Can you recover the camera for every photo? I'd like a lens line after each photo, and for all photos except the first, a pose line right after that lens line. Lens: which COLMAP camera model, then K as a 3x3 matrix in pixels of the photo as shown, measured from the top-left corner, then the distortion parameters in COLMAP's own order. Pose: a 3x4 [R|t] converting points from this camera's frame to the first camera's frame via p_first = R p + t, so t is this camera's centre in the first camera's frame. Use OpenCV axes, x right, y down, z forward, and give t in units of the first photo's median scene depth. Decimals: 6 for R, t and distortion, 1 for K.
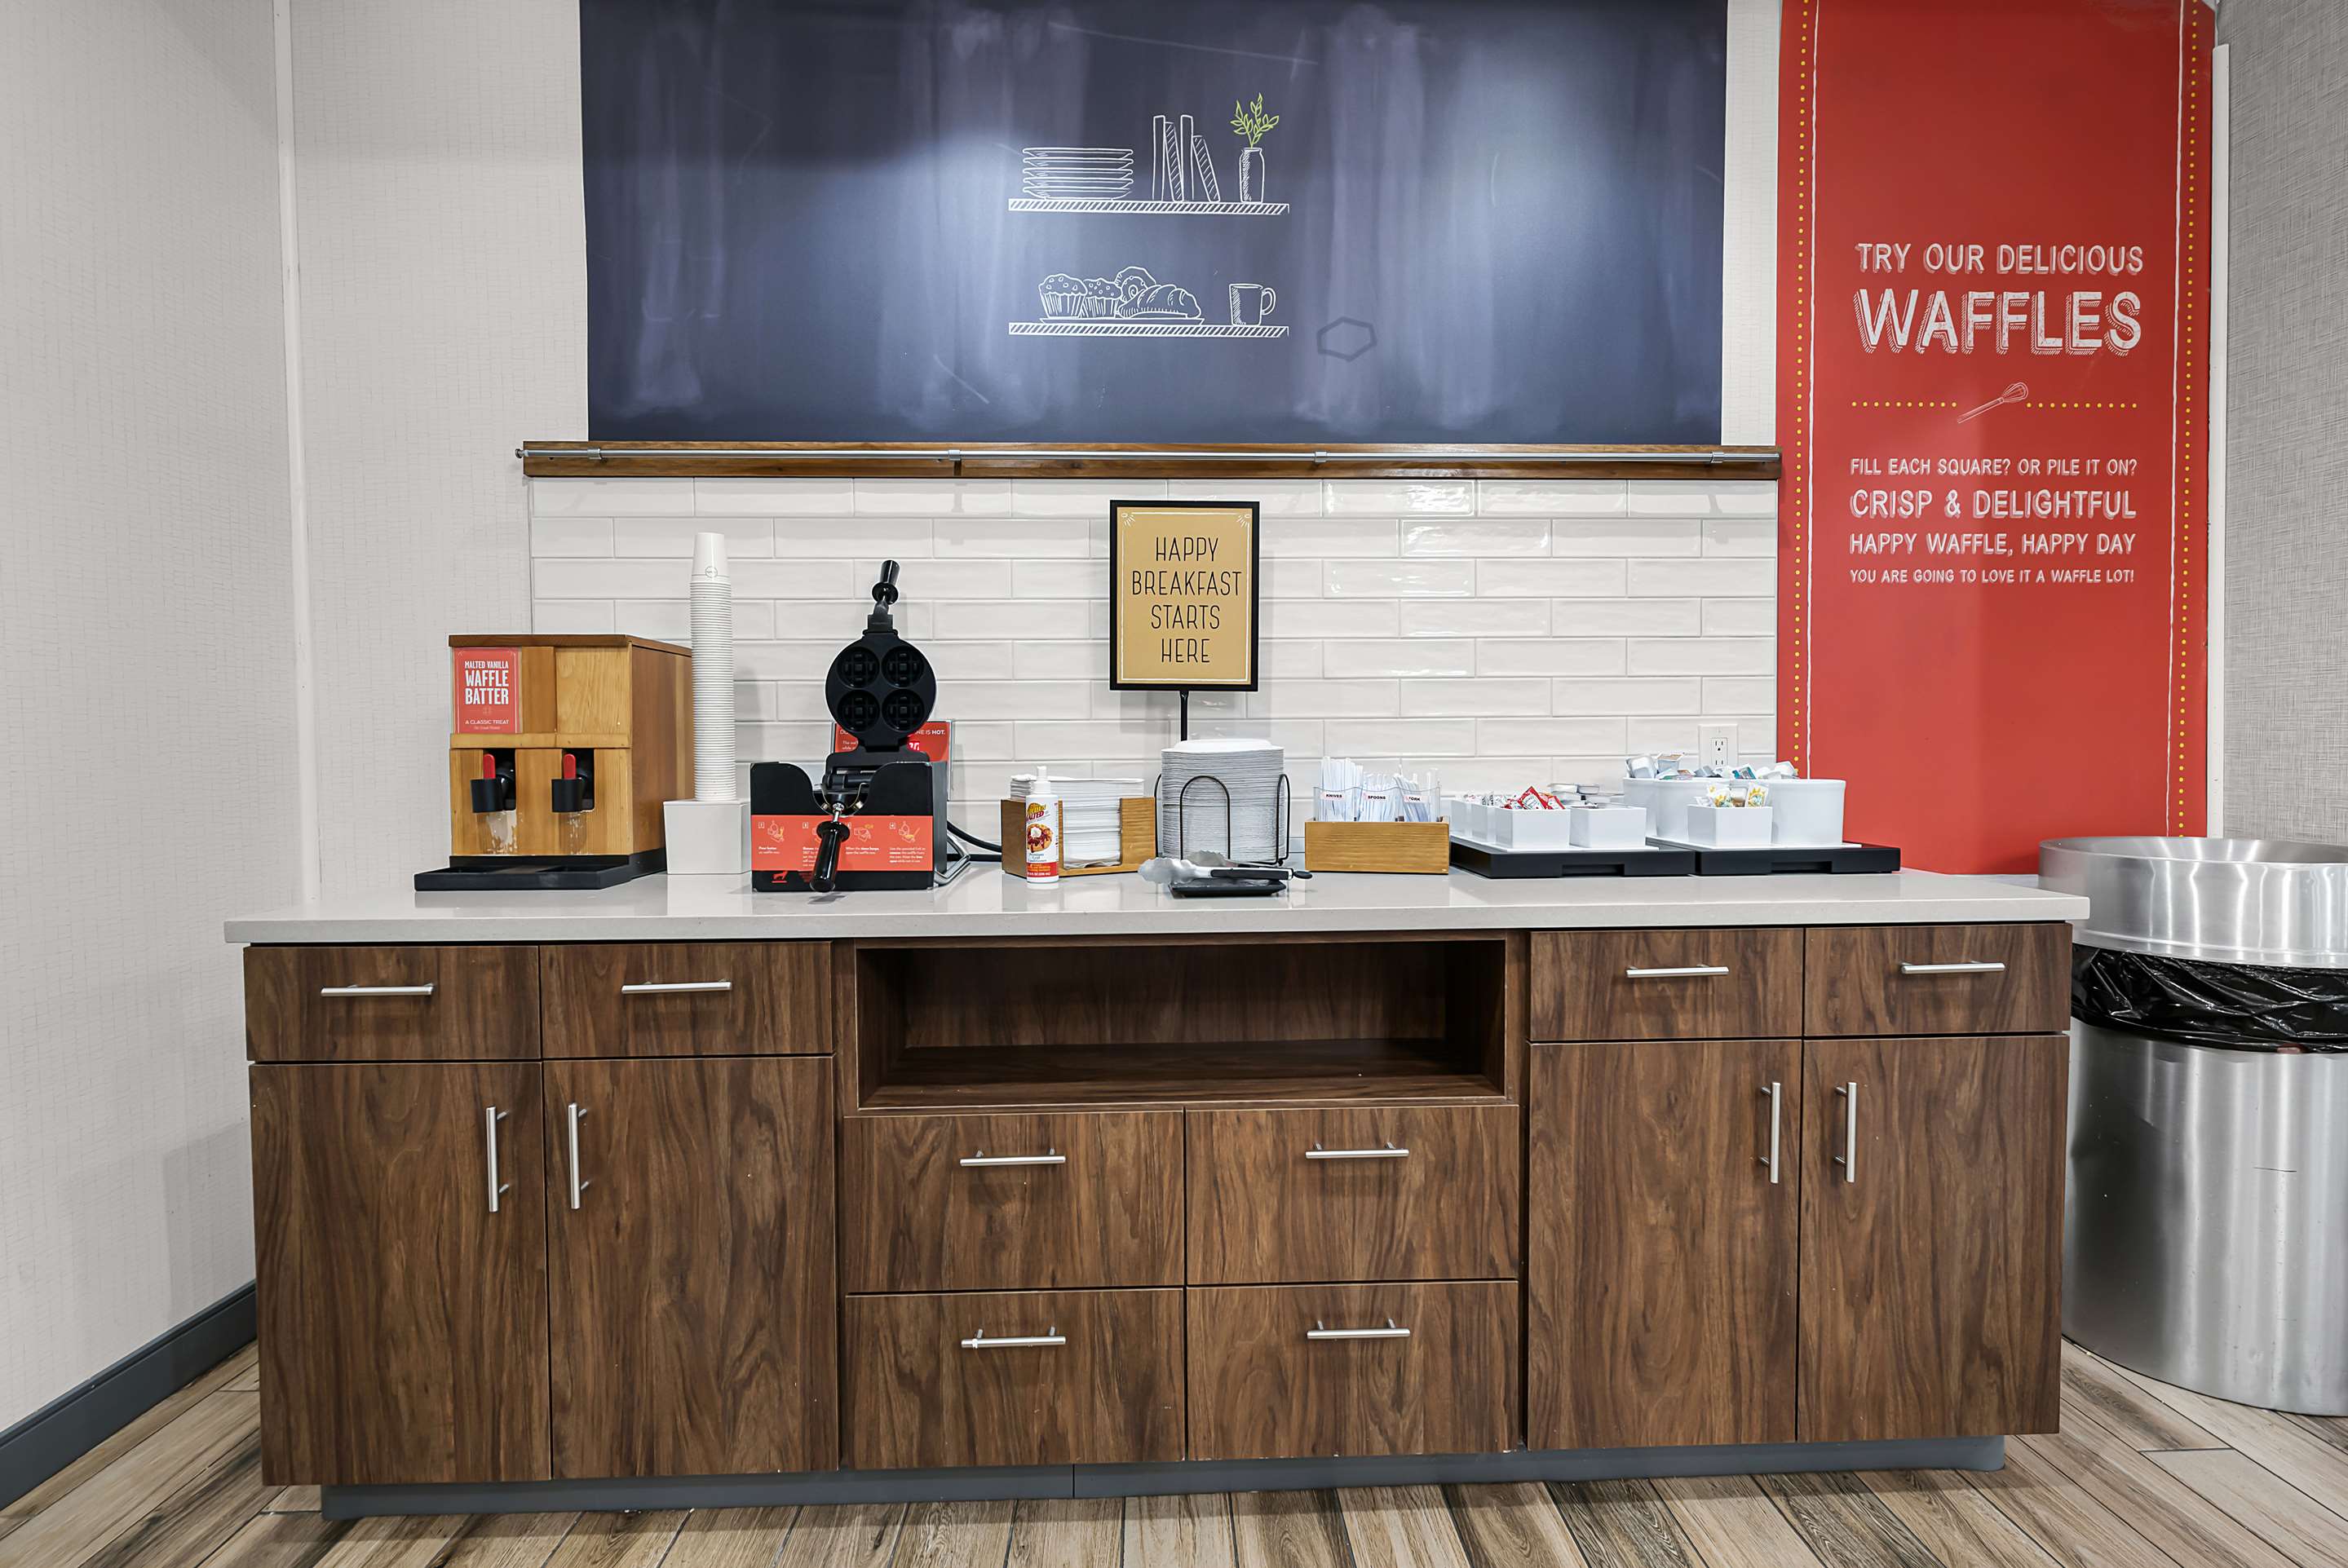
lens RADIAL K [[1128.9, 0, 1176.3], [0, 1128.9, 784.1], [0, 0, 1]] dist [-0.003295, -0.000240]
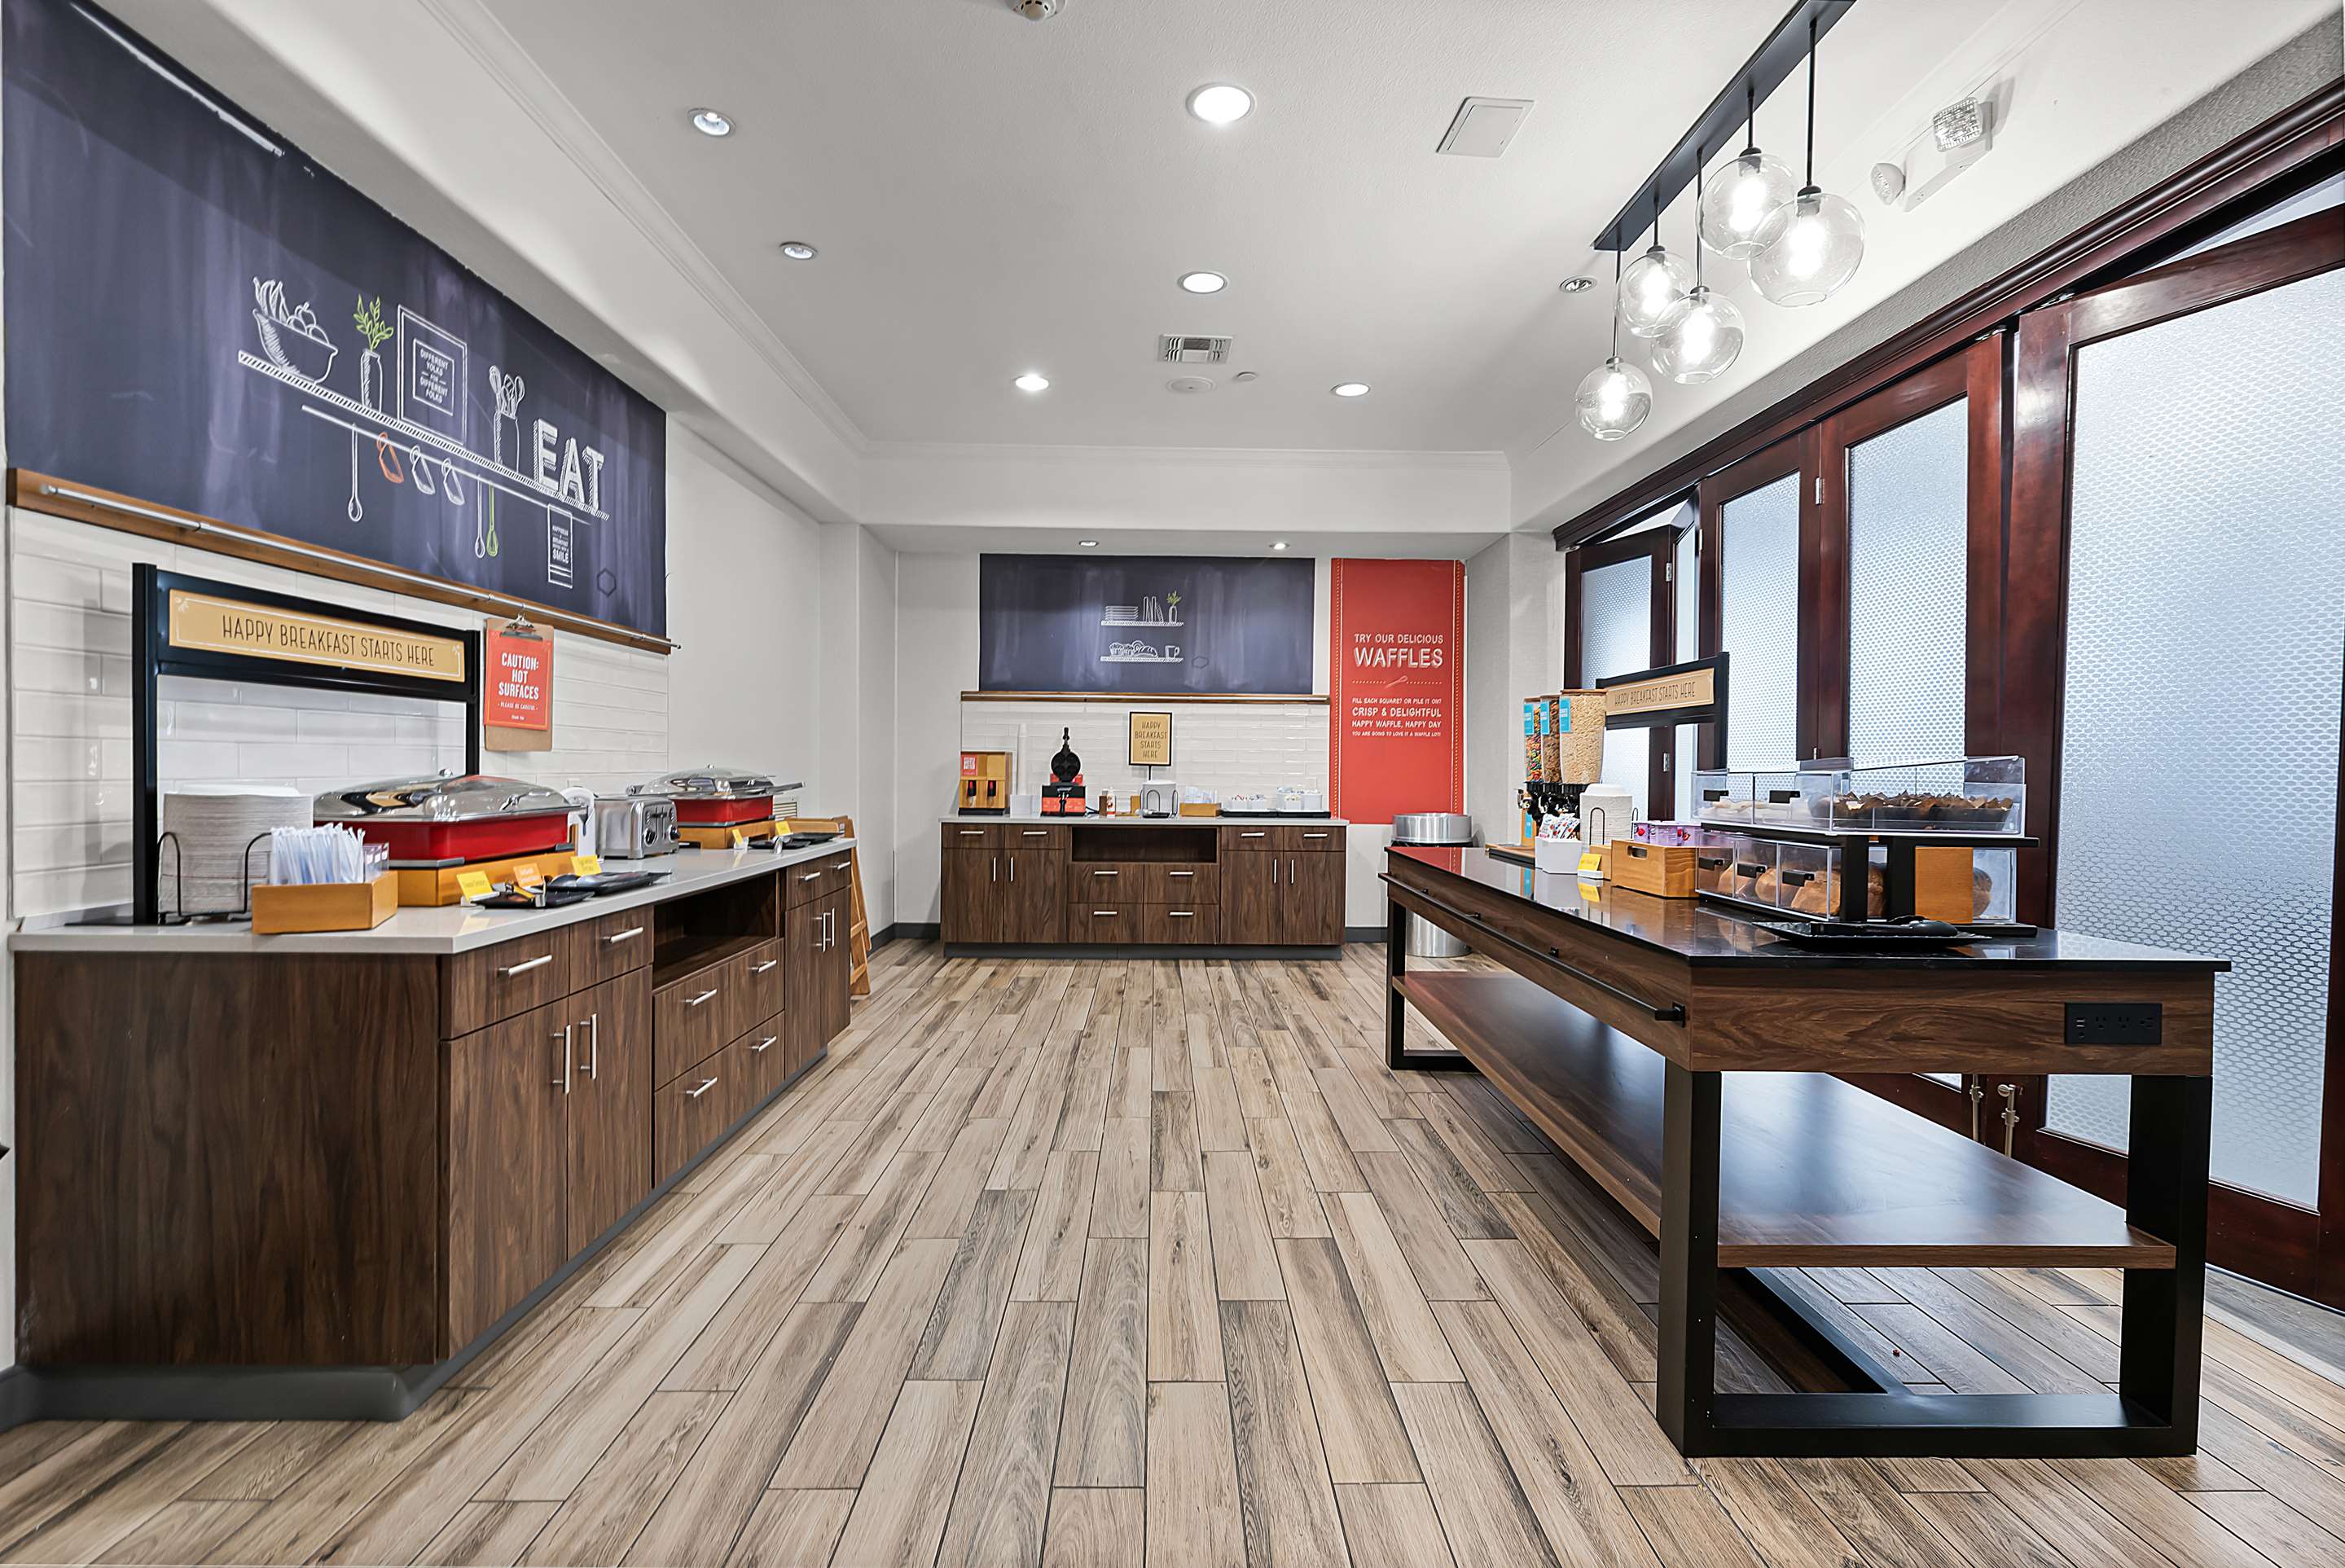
lens RADIAL K [[1062.3, 0, 1174.2], [0, 1062.3, 782.3], [0, 0, 1]] dist [-0.000634, -0.003405]
pose [[0.999787, 0.015747, -0.013357, 0.132719], [-0.016044, 0.999619, -0.022464, 0.041711], [0.012998, 0.022673, 0.999658, -2.384937]]
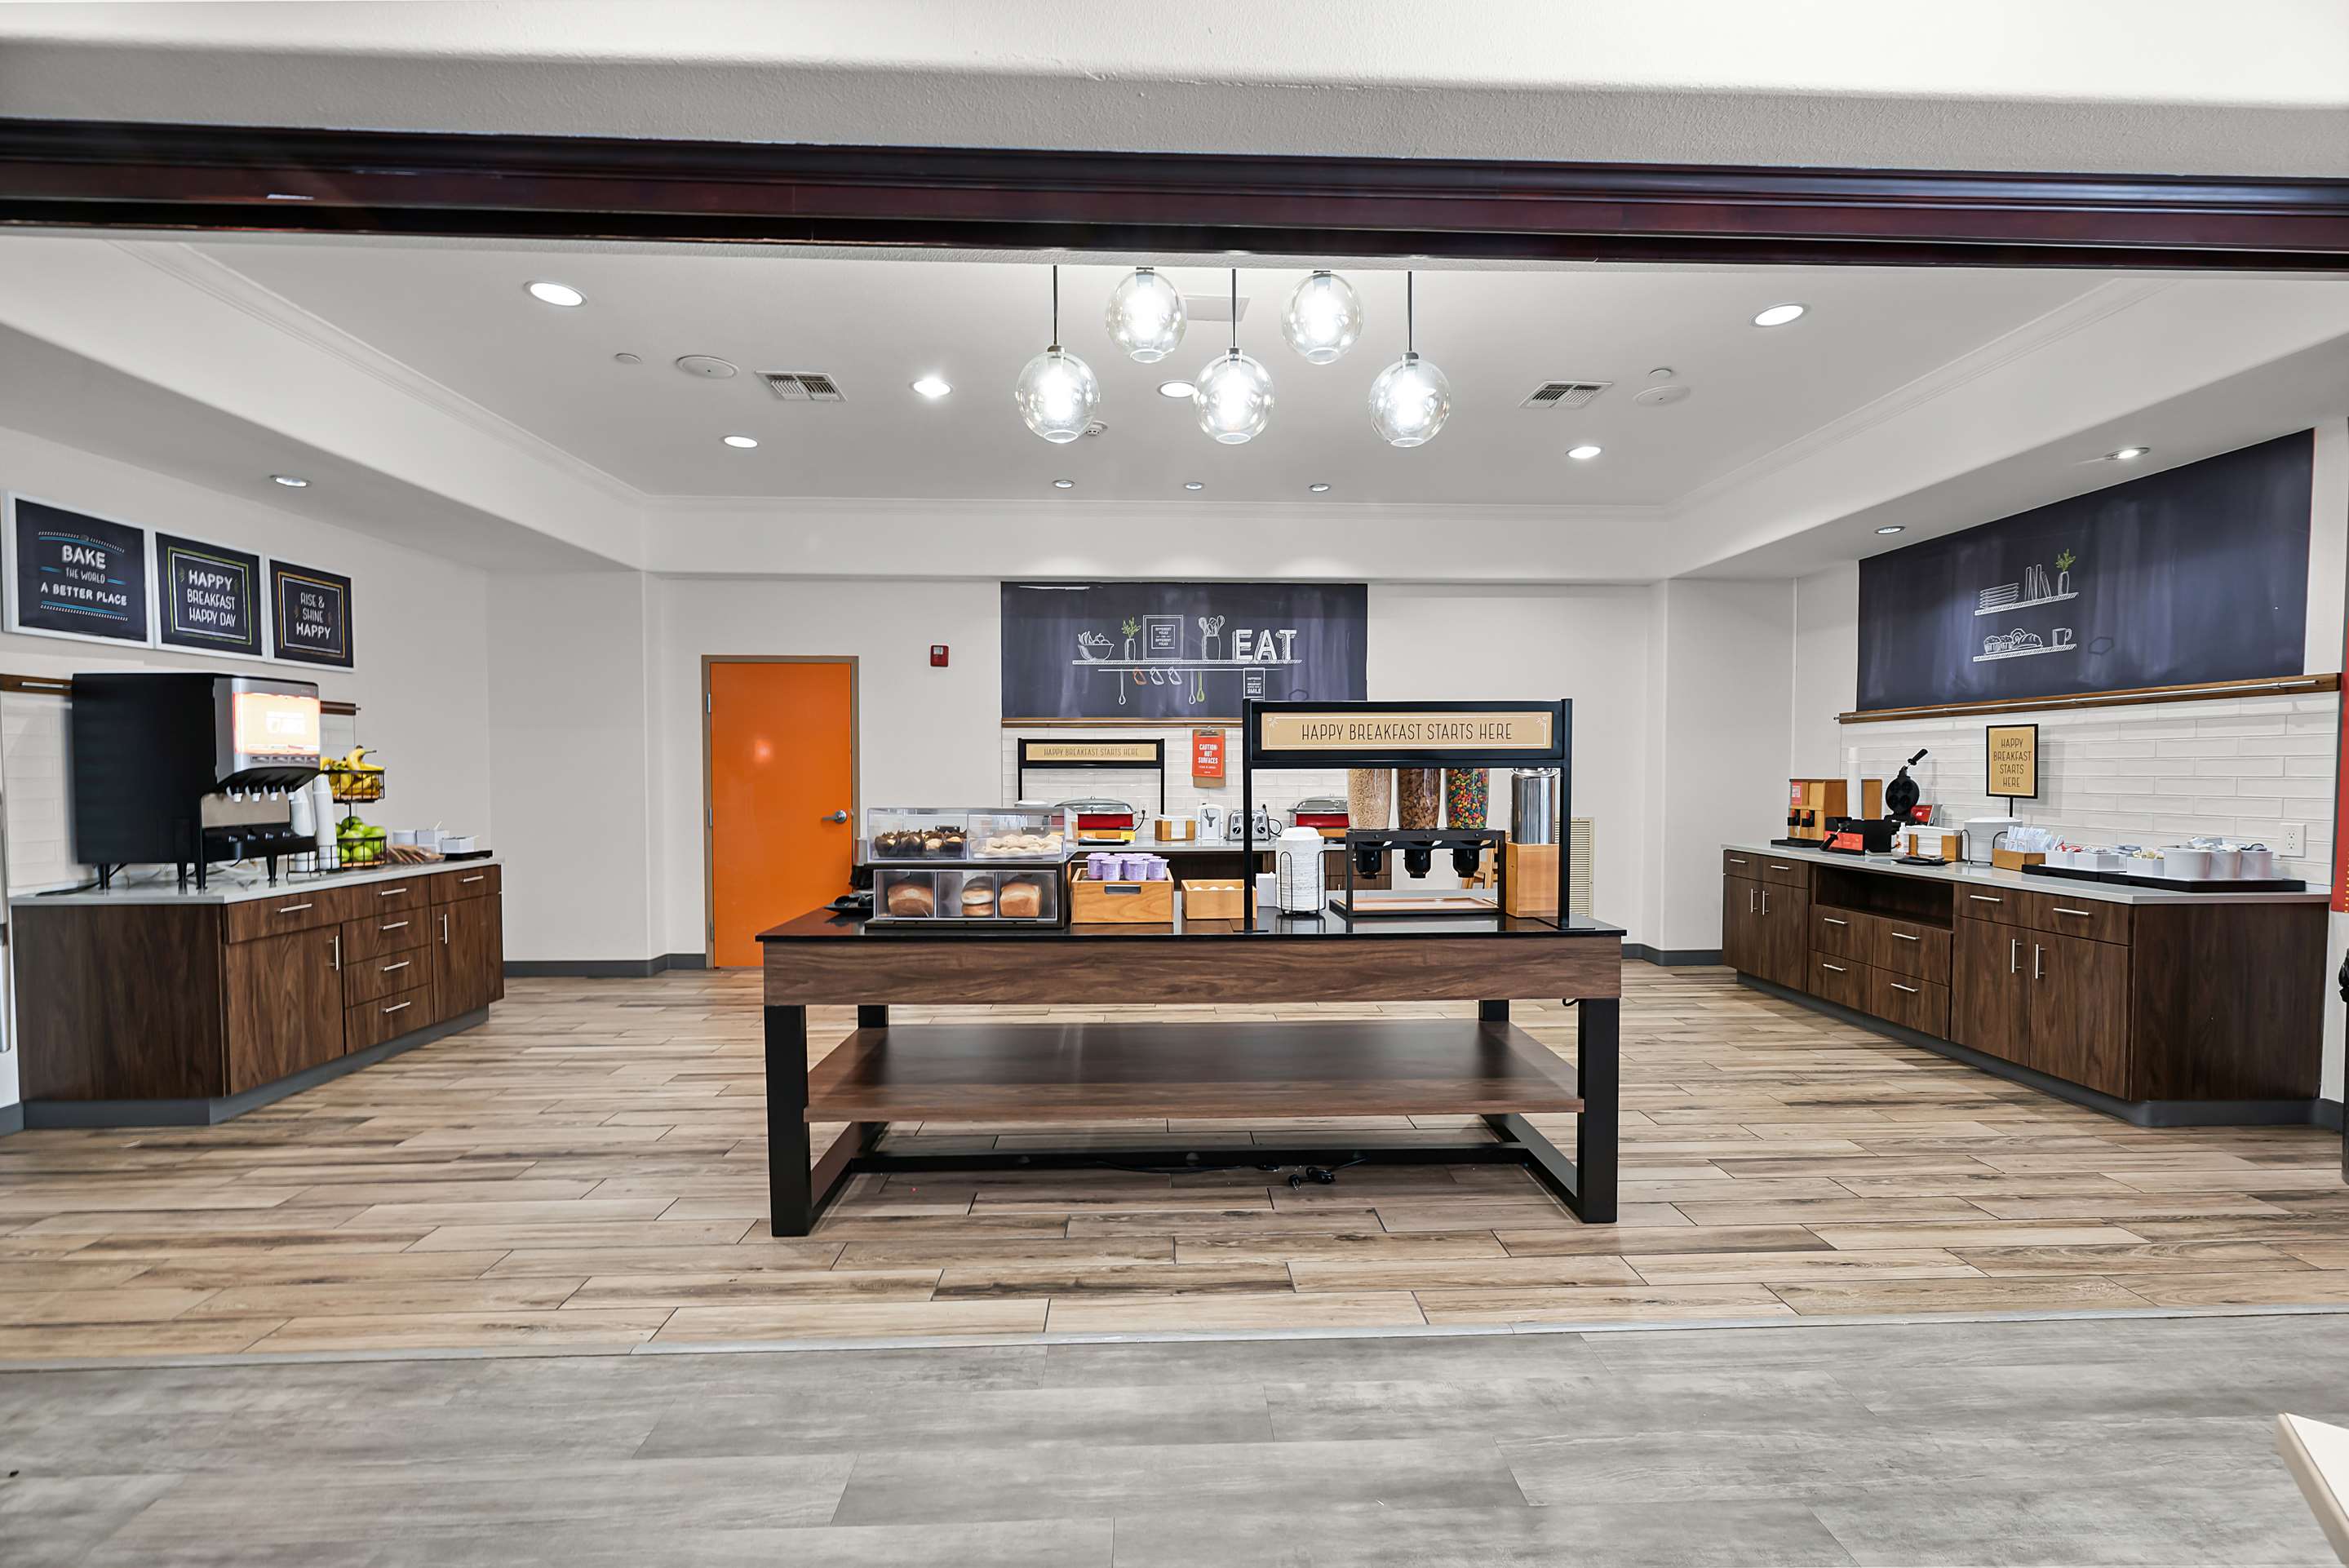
lens RADIAL K [[962.6, 0, 1184.9], [0, 962.6, 793.8], [0, 0, 1]] dist [-0.001390, -0.000122]
pose [[0.012449, 0.030800, -0.999448, 2.285014], [-0.036042, 0.998890, 0.030334, -0.095081], [0.999273, 0.035644, 0.013545, -0.956713]]
